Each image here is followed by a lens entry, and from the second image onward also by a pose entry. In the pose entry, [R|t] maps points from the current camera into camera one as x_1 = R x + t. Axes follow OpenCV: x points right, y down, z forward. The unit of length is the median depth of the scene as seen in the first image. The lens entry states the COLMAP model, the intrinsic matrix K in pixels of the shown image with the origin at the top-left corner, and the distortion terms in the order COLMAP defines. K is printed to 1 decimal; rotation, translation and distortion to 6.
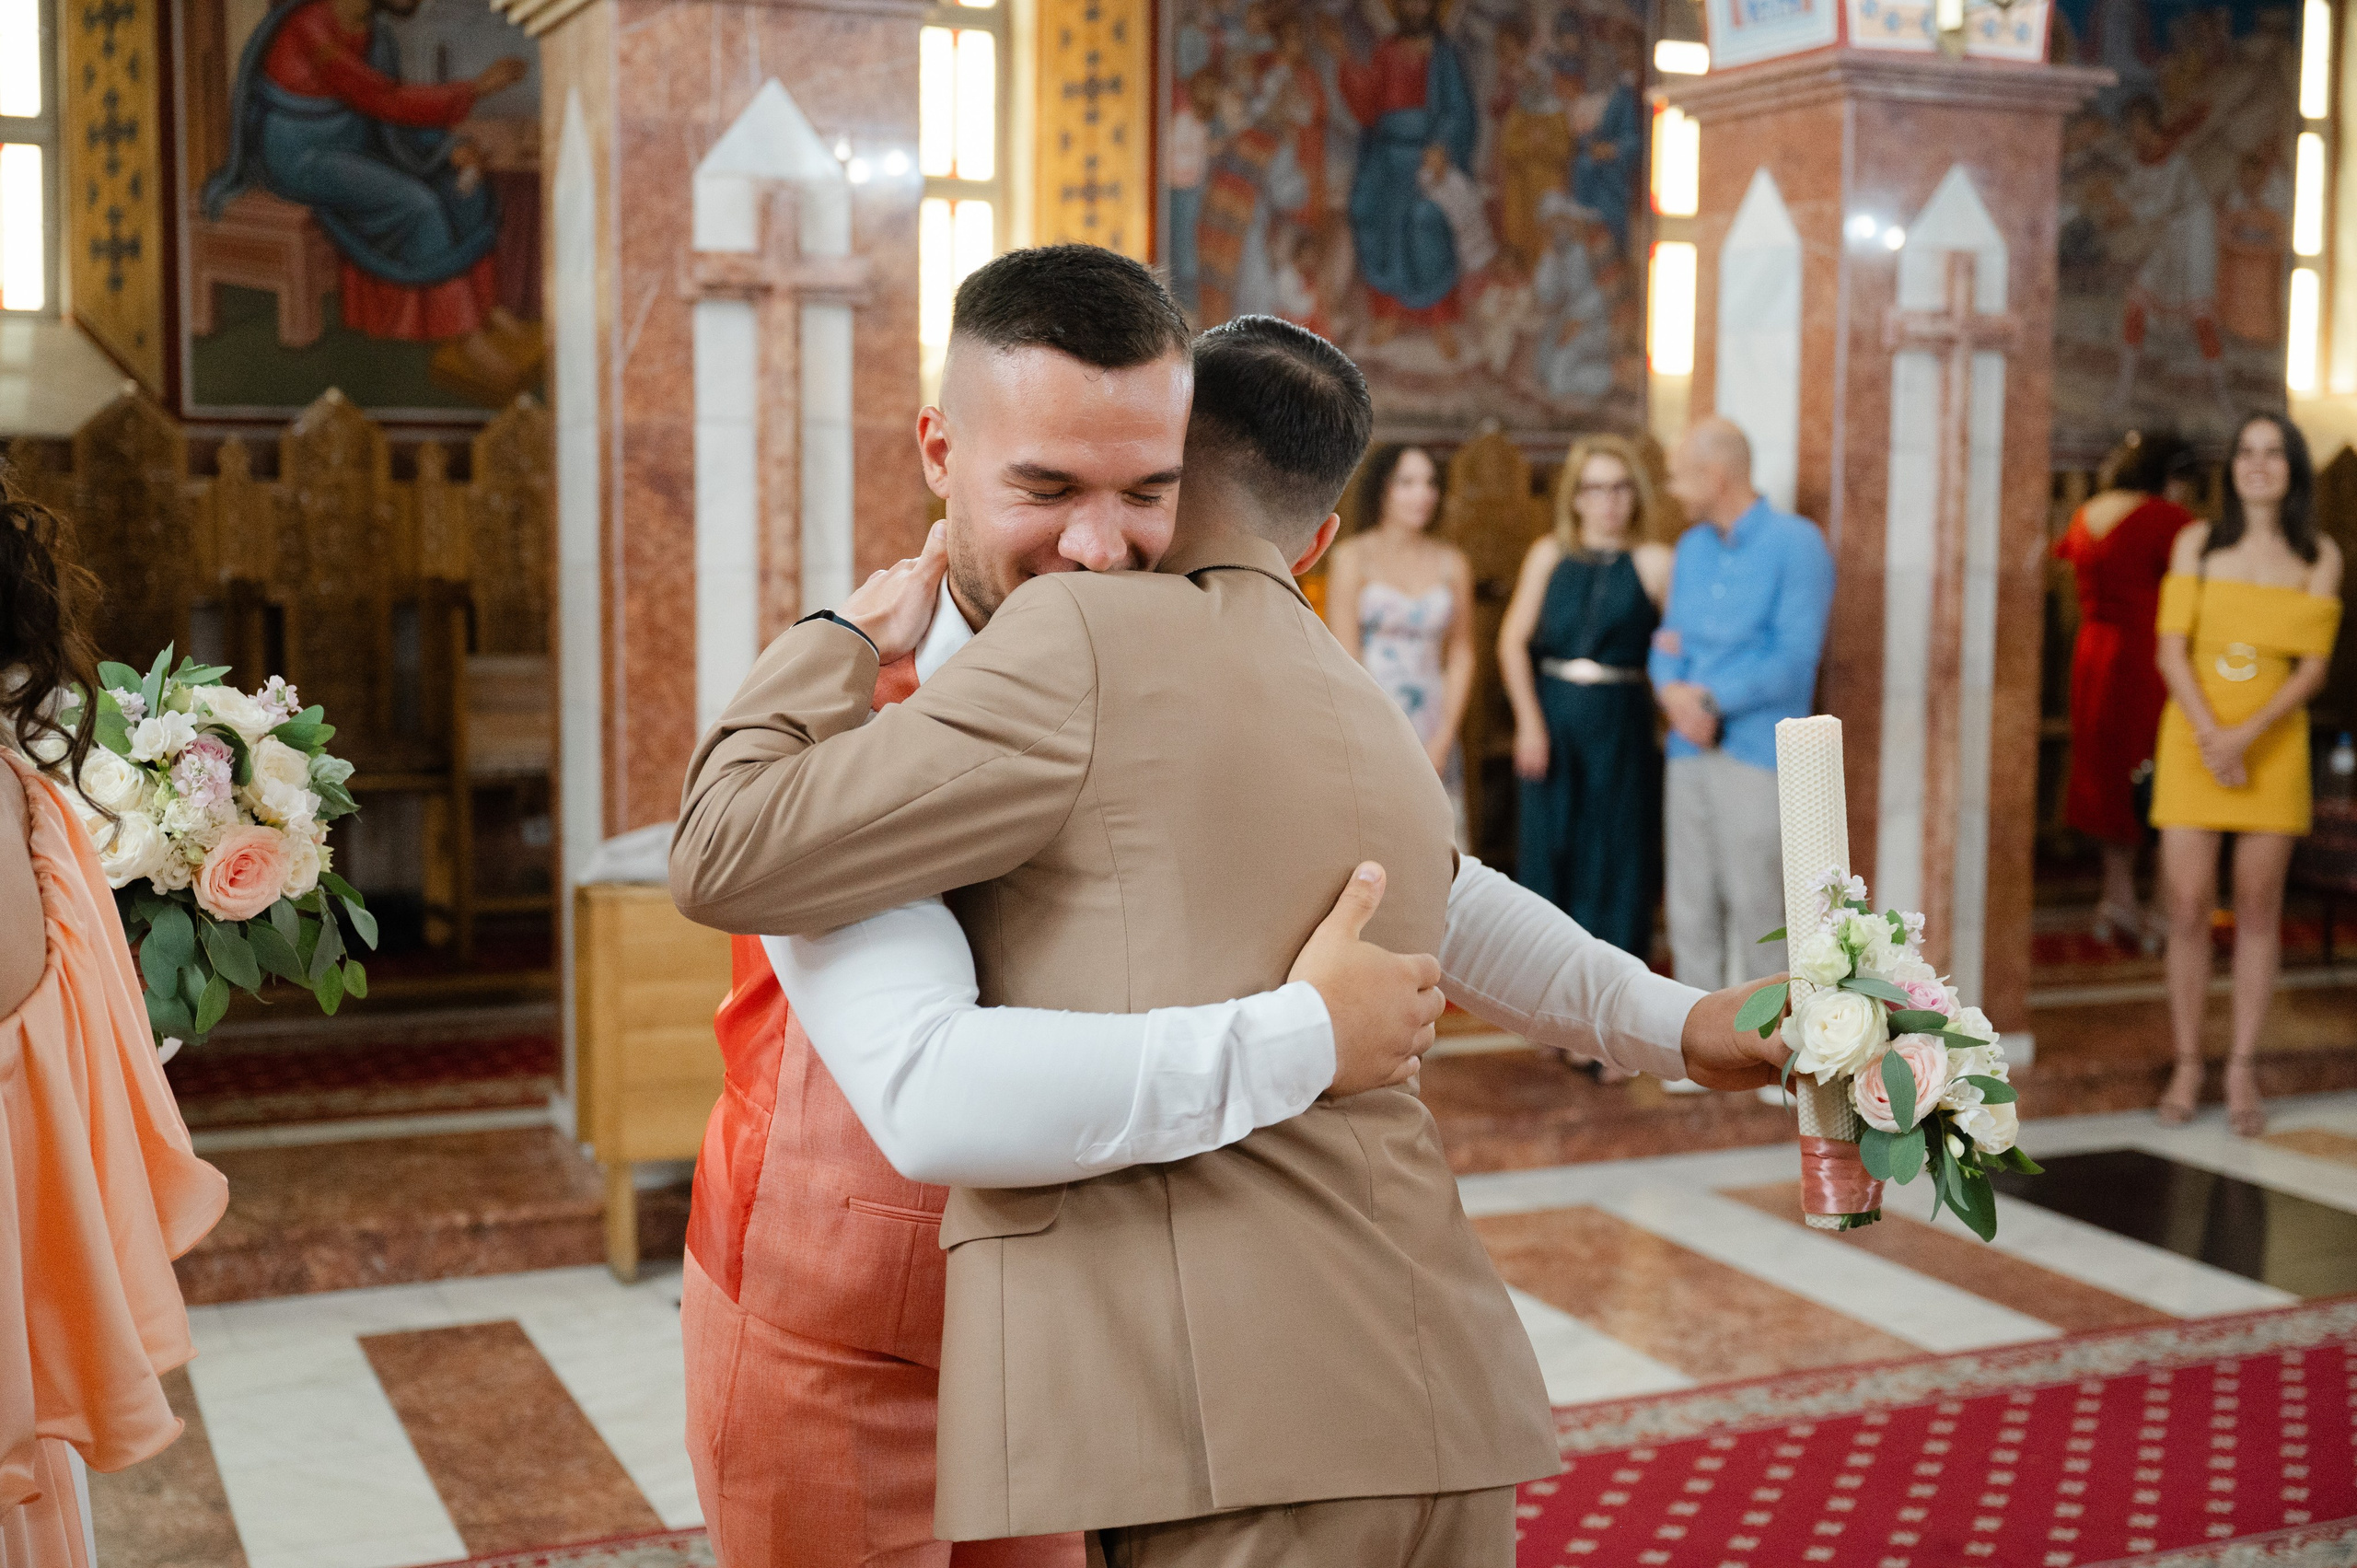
lens RADIAL K [[2807.7, 0, 1170.8], [0, 2807.7, 778.9], [0, 0, 1]] dist [0.016280, 0.000000]
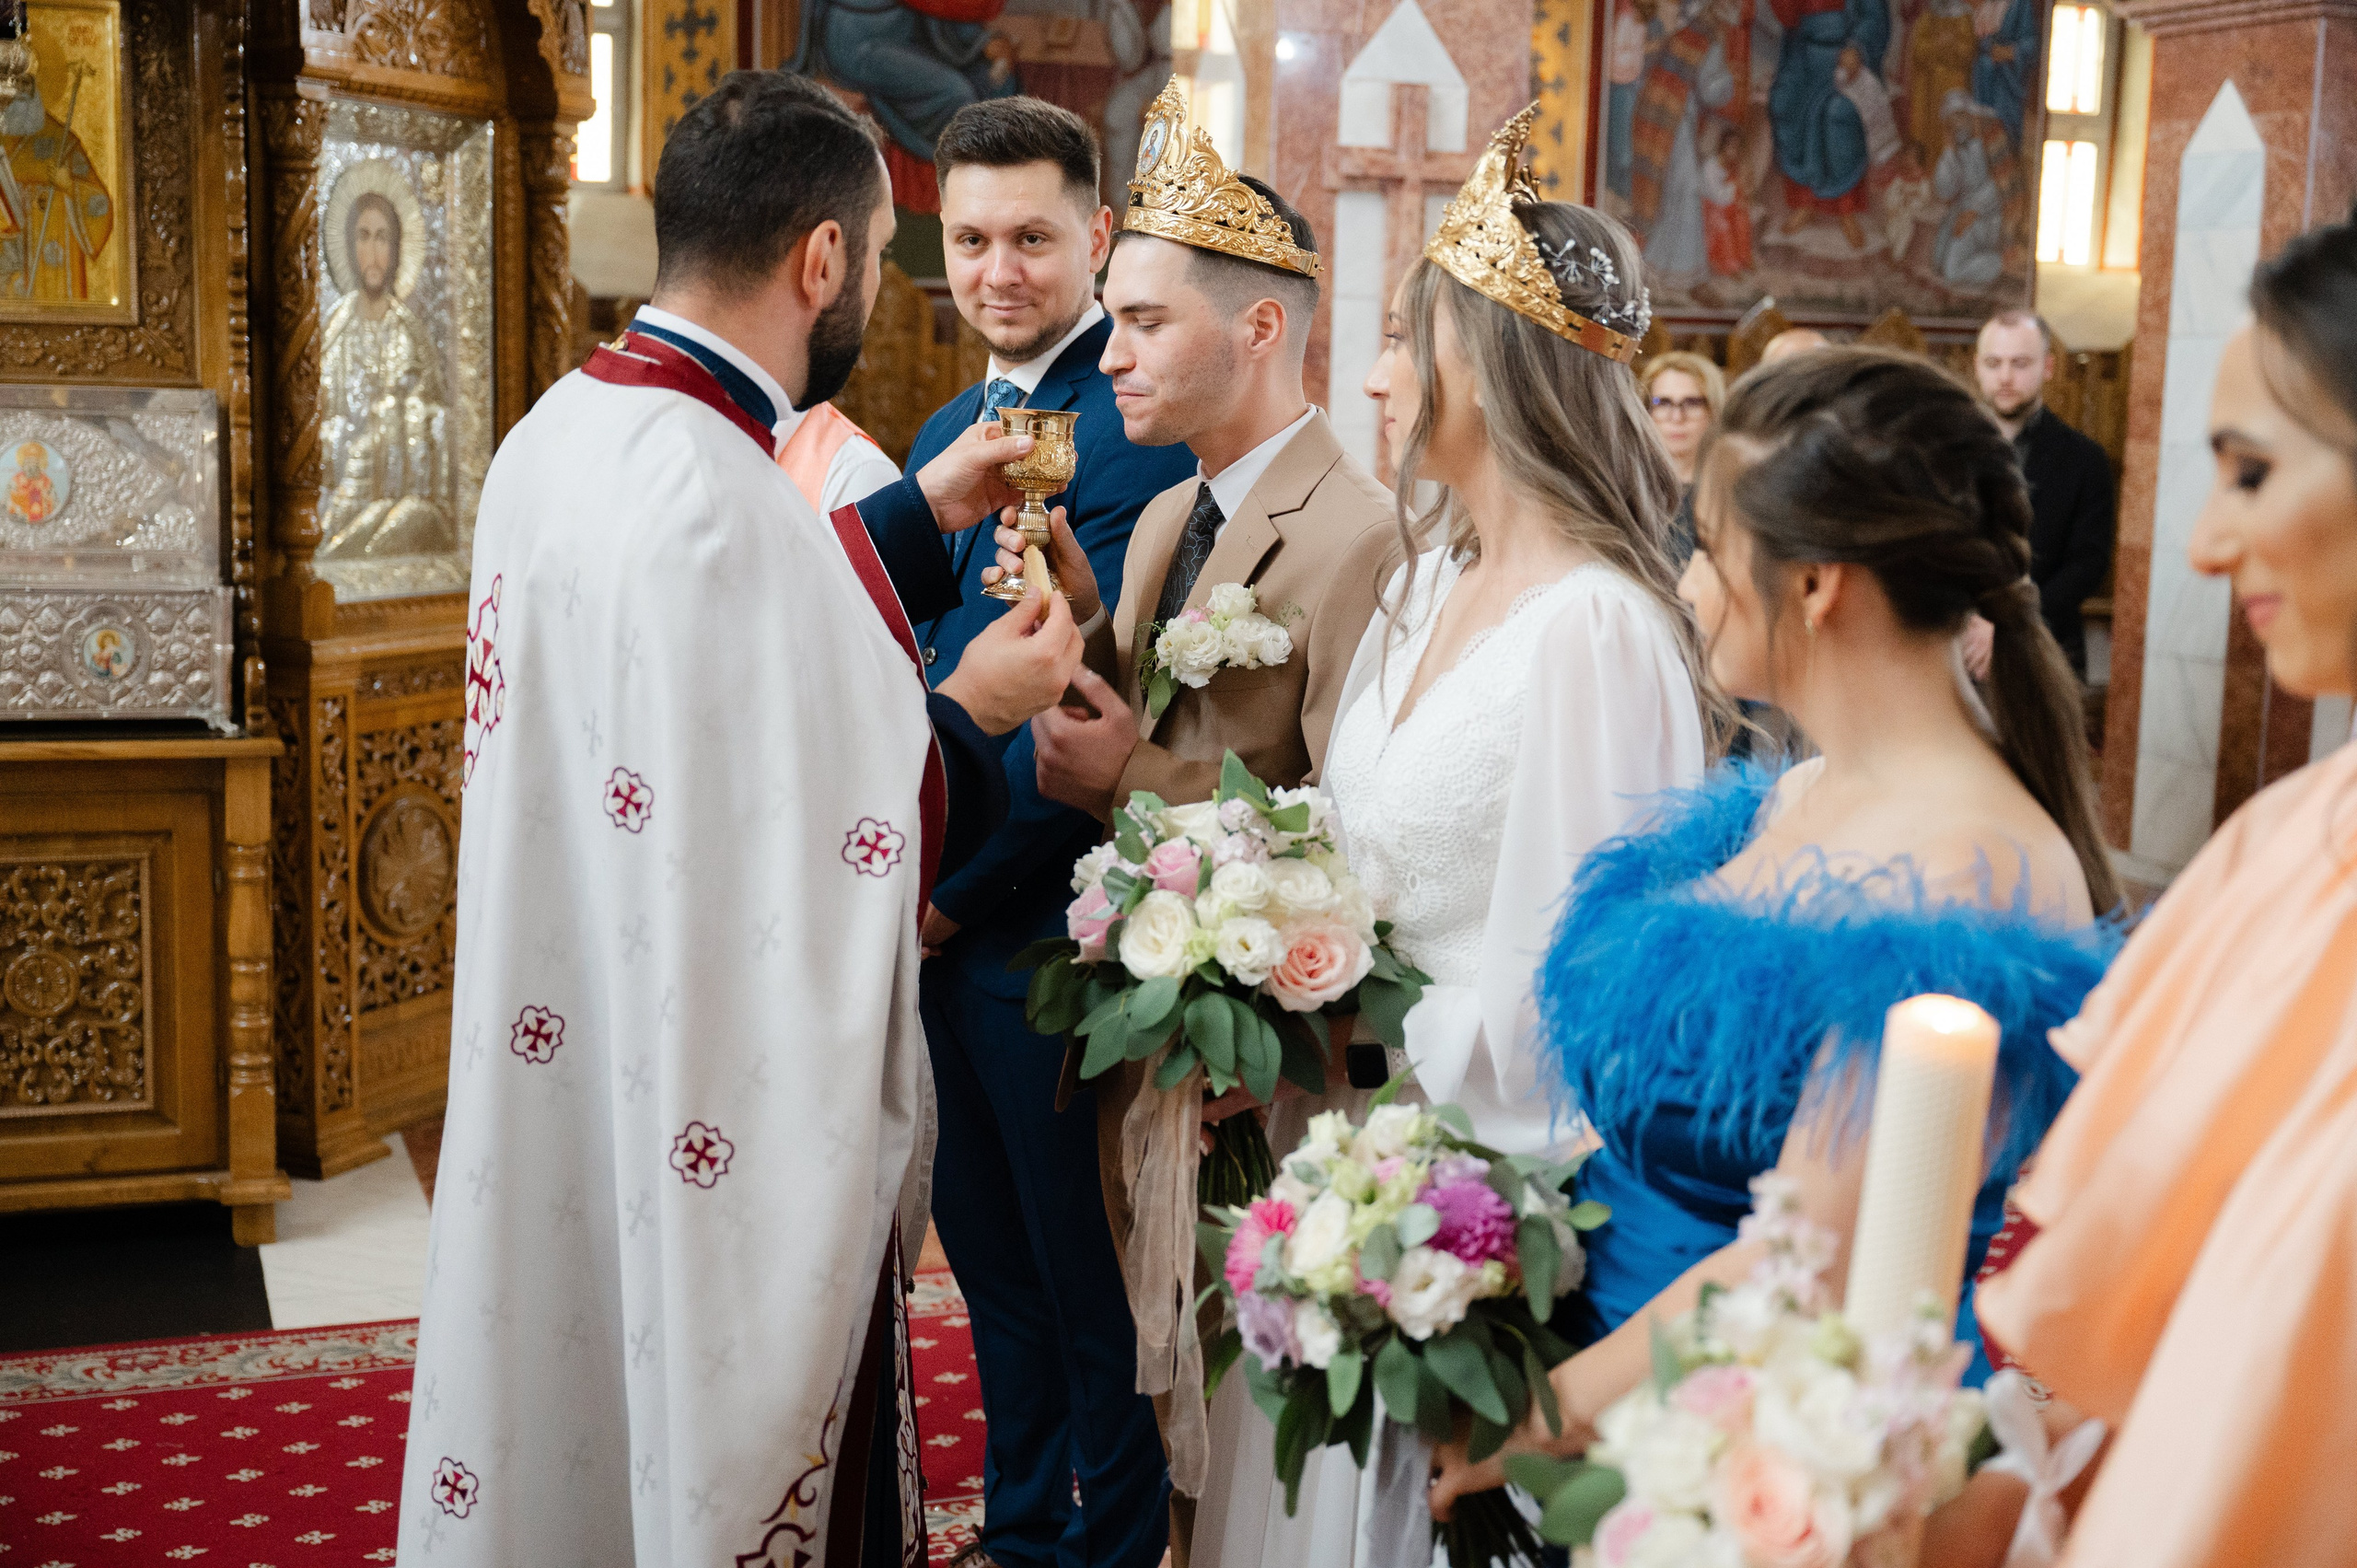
lens RADIAL K [[2753.7, 0, 1202.6], [0, 2753.7, 710.3], [0, 0, 1]] dist [0.008133, 0.000000]
pose [[0.998515, 0.025384, -0.048204, -0.098895], [-0.024210, 0.999399, 0.024791, 0.007774], [0.048805, -0.023588, 0.998530, -0.069639]]
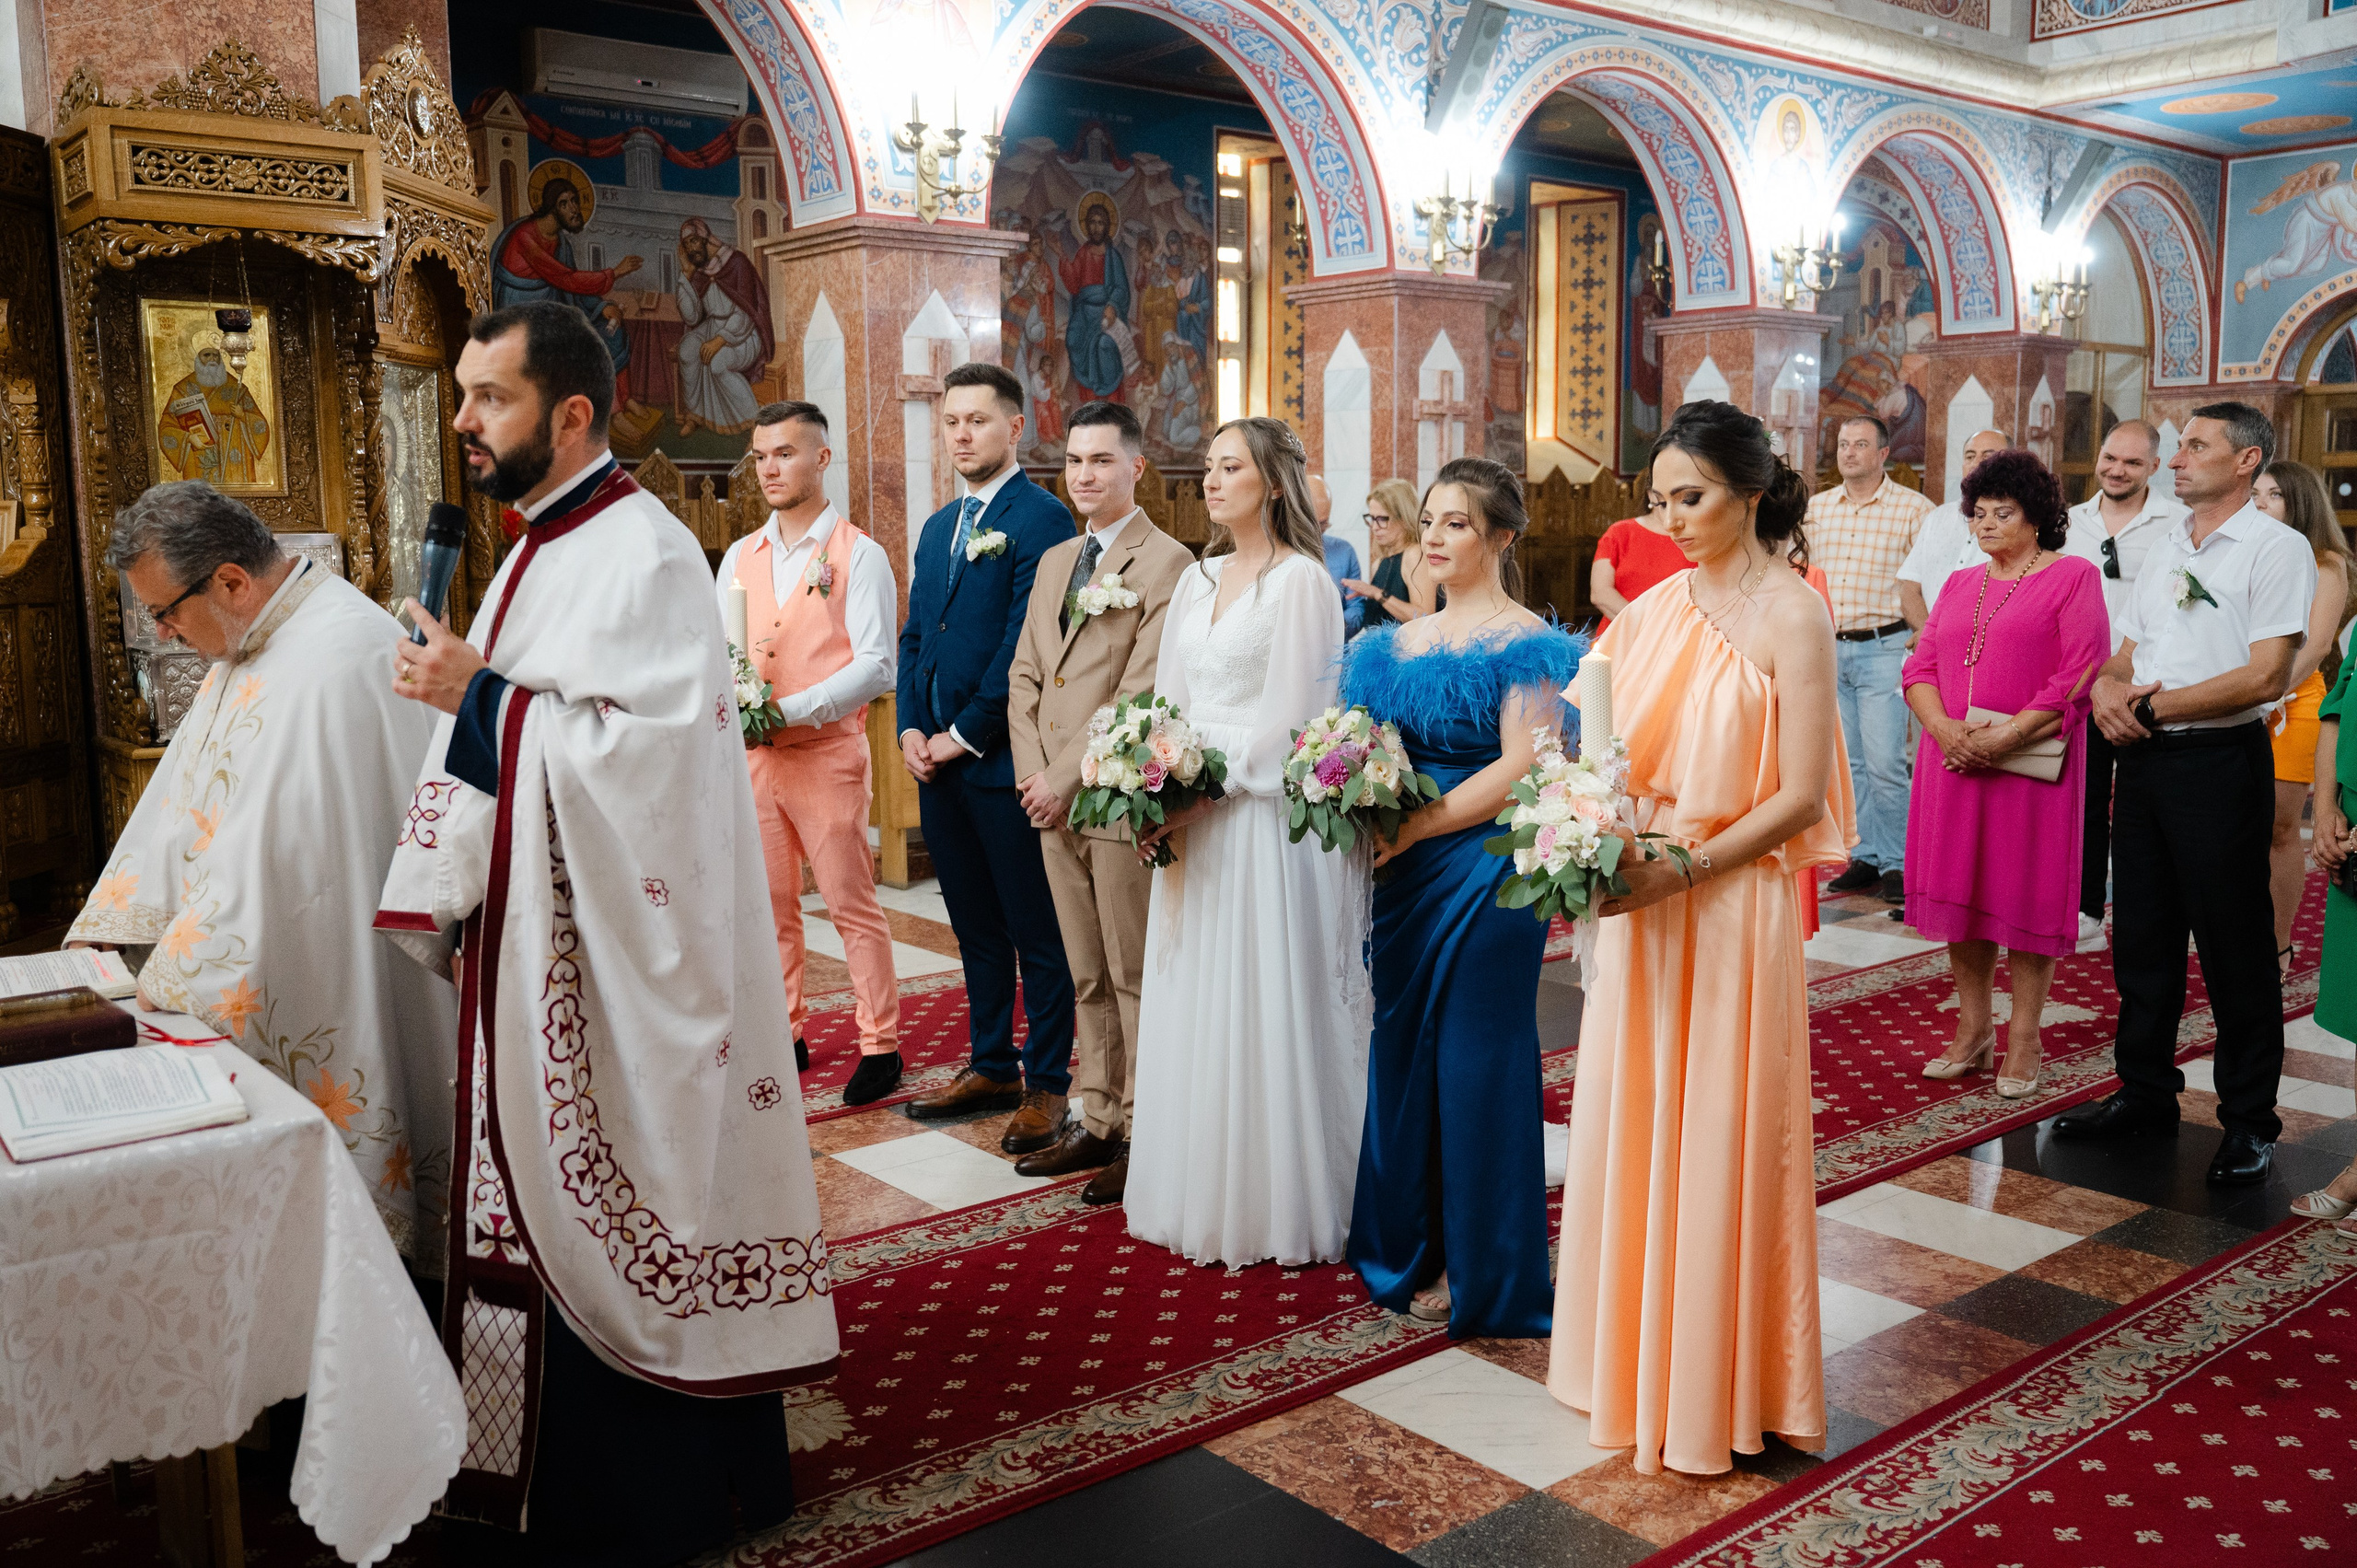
lens RADIAL K [[1970.2, 0, 1188.2], [0, 1970.2, 781.0], [0, 0, 1]] dist [0.010569, -0.015391]
pose [[0.962324, -0.055901, 0.266097, -0.218390], [0.046916, 0.998097, 0.040008, 0.032183], [-0.267827, -0.026017, 0.963116, -0.248301]]
